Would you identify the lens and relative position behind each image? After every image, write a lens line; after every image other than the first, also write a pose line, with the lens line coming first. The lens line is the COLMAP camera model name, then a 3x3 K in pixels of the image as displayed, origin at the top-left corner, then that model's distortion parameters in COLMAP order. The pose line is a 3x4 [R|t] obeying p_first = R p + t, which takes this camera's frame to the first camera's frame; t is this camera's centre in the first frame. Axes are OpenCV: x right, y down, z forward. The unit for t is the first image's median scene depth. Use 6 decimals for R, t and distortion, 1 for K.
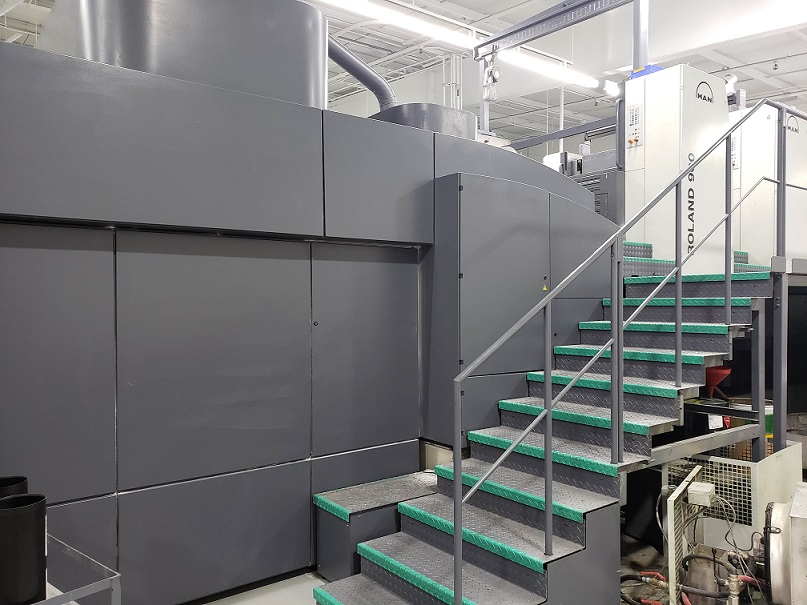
lens RADIAL K [[621.7, 0, 403.5], [0, 621.7, 302.5], [0, 0, 1]] dist [0.044937, -0.008201]
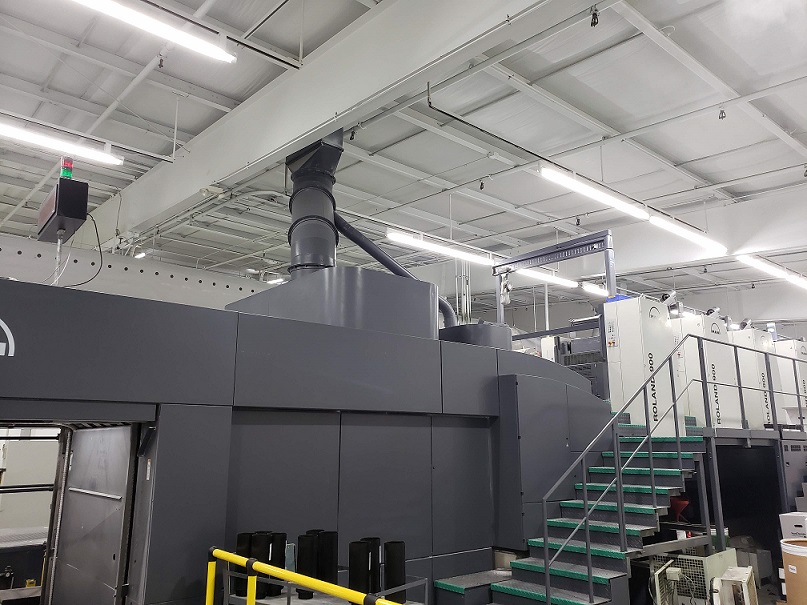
lens RADIAL K [[624.6, 0, 403.5], [0, 624.6, 302.5], [0, 0, 1]] dist [0.022591, -0.004388]
pose [[0.998930, 0.014376, 0.043965, -0.287567], [-0.004015, 0.973837, -0.227211, -0.014649], [-0.046081, 0.226792, 0.972853, -0.662448]]
